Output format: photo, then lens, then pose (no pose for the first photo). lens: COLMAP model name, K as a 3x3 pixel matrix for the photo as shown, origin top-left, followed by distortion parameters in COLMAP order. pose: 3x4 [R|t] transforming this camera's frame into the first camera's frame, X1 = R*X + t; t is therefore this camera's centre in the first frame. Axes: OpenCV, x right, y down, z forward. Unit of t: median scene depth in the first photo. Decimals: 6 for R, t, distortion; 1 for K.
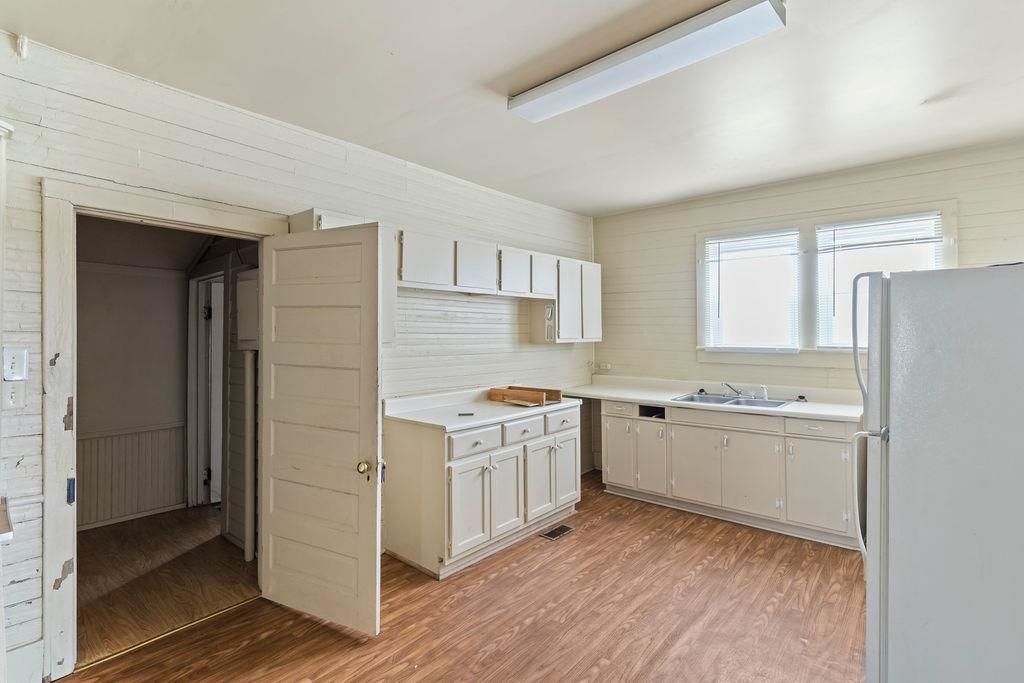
lens RADIAL K [[495.1, 0, 513.5], [0, 495.1, 335.4], [0, 0, 1]] dist [0.000223, -0.001148]
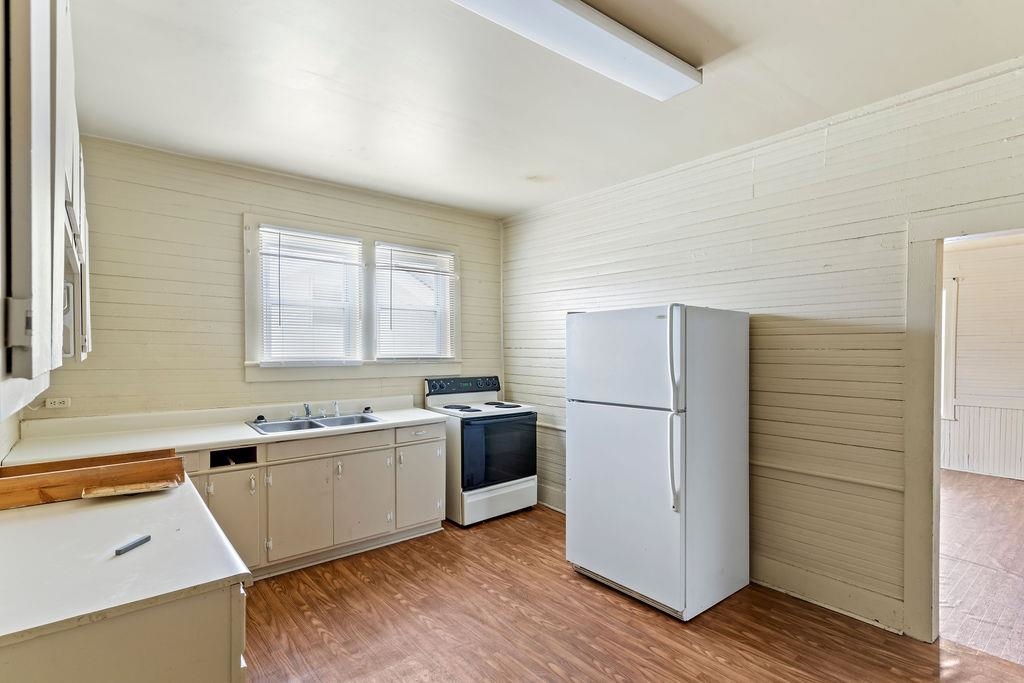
lens RADIAL K [[495.1, 0, 512.6], [0, 495.1, 358.3], [0, 0, 1]] dist [0.000223, -0.001148]
pose [[0.168903, -0.019450, 0.985441, -0.368376], [0.001036, 0.999808, 0.019556, 0.002903], [-0.985632, -0.002282, 0.168891, 0.544904]]
